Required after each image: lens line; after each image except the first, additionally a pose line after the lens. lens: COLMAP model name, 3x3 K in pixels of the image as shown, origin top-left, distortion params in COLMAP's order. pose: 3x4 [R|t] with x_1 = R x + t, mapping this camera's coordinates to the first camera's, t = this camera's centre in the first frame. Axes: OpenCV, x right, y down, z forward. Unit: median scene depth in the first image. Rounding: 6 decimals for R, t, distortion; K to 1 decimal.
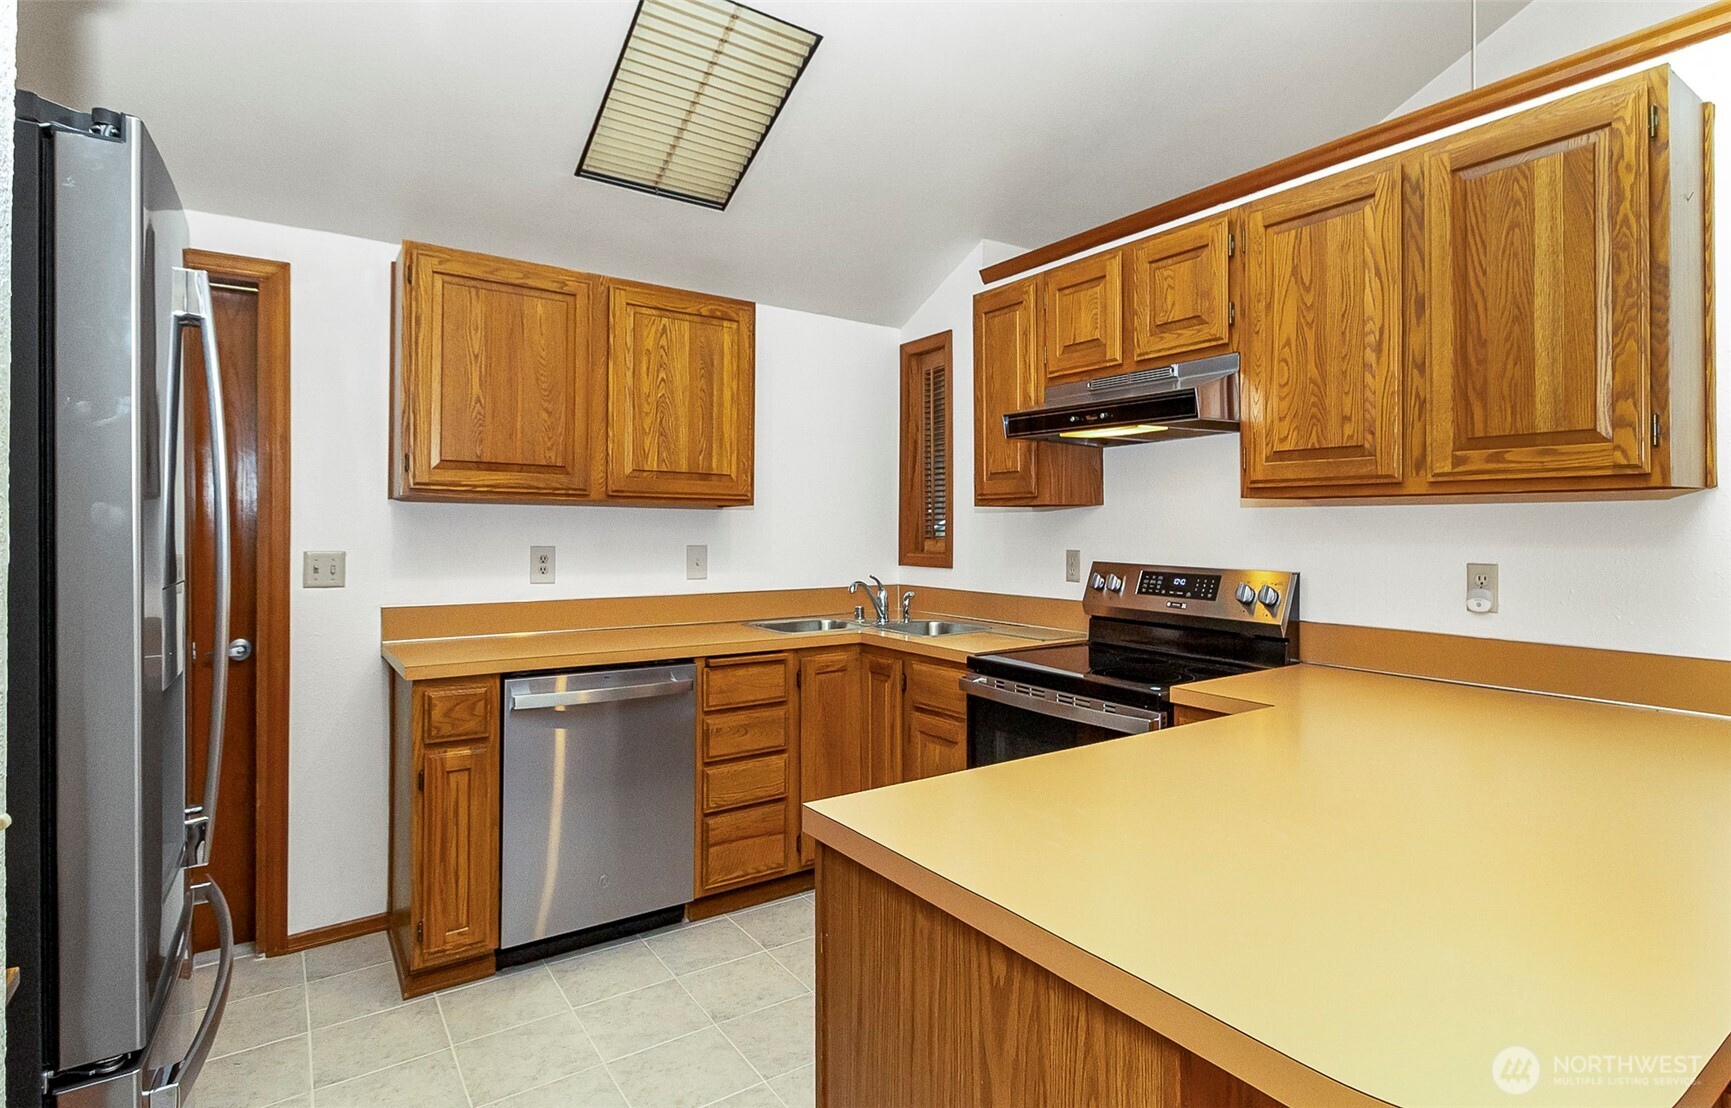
lens RADIAL K [[852.6, 0, 871.1], [0, 852.6, 547.3], [0, 0, 1]] dist [-0.000418, -0.000683]
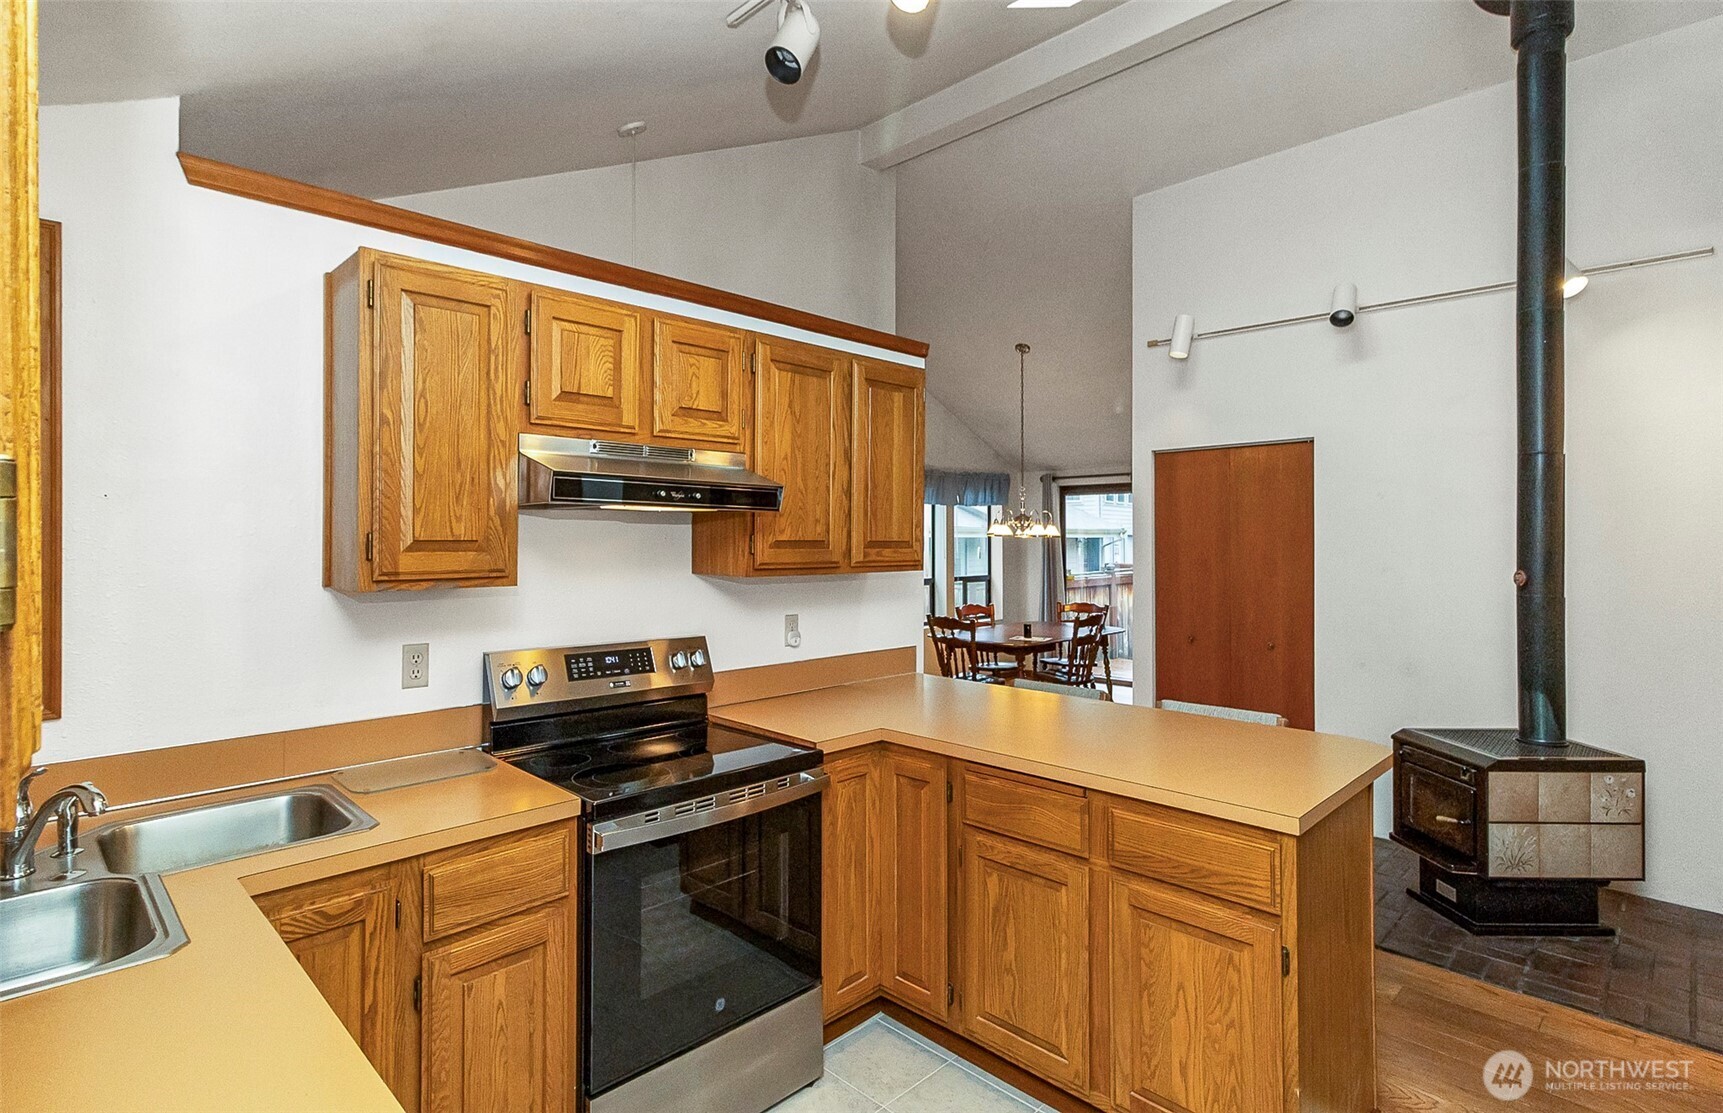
lens RADIAL K [[857.0, 0, 855.9], [0, 857.0, 539.1], [0, 0, 1]] dist [-0.002200, 0.000781]
pose [[-0.185385, -0.004925, 0.982654, -0.595899], [0.019547, 0.999771, 0.008699, -0.092161], [-0.982472, 0.020821, -0.185246, 0.837088]]
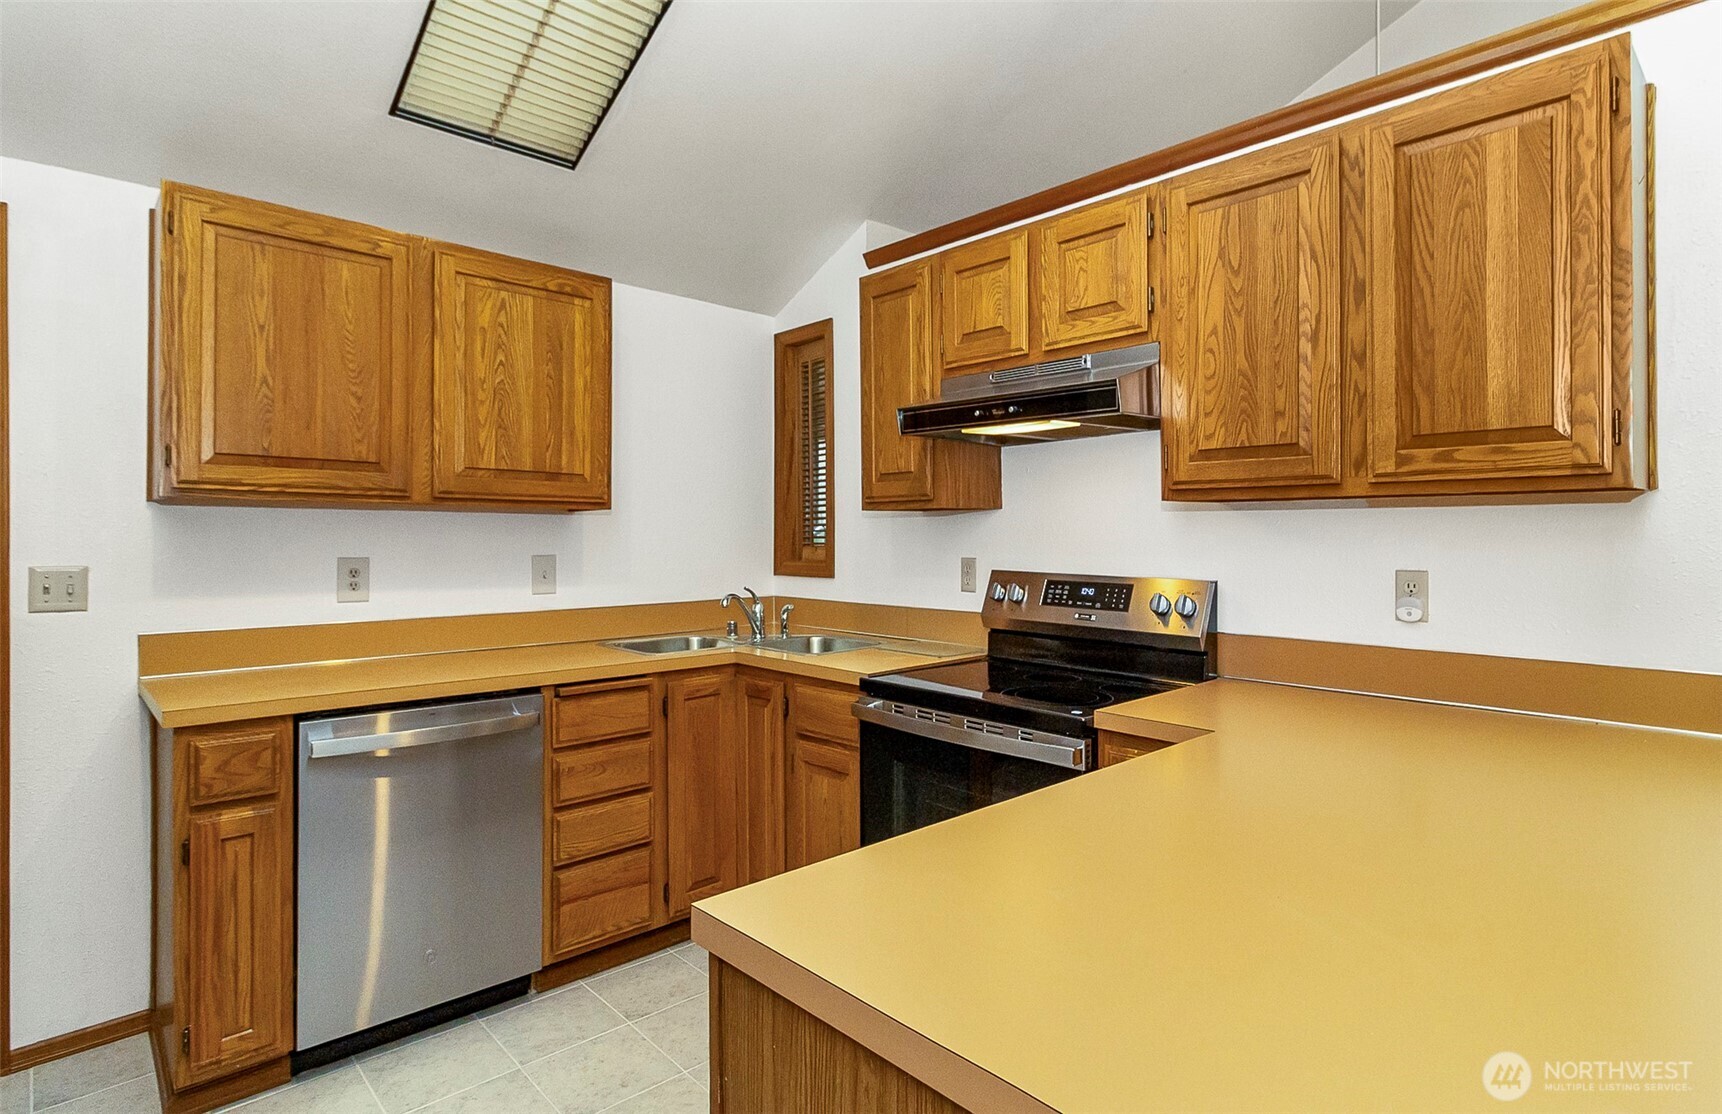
lens RADIAL K [[856.5, 0, 858.6], [0, 856.5, 548.9], [0, 0, 1]] dist [-0.002200, 0.000781]
pose [[0.988740, -0.006440, 0.149508, -0.021316], [0.007194, 0.999964, -0.004503, -0.003231], [-0.149474, 0.005527, 0.988750, 0.108338]]
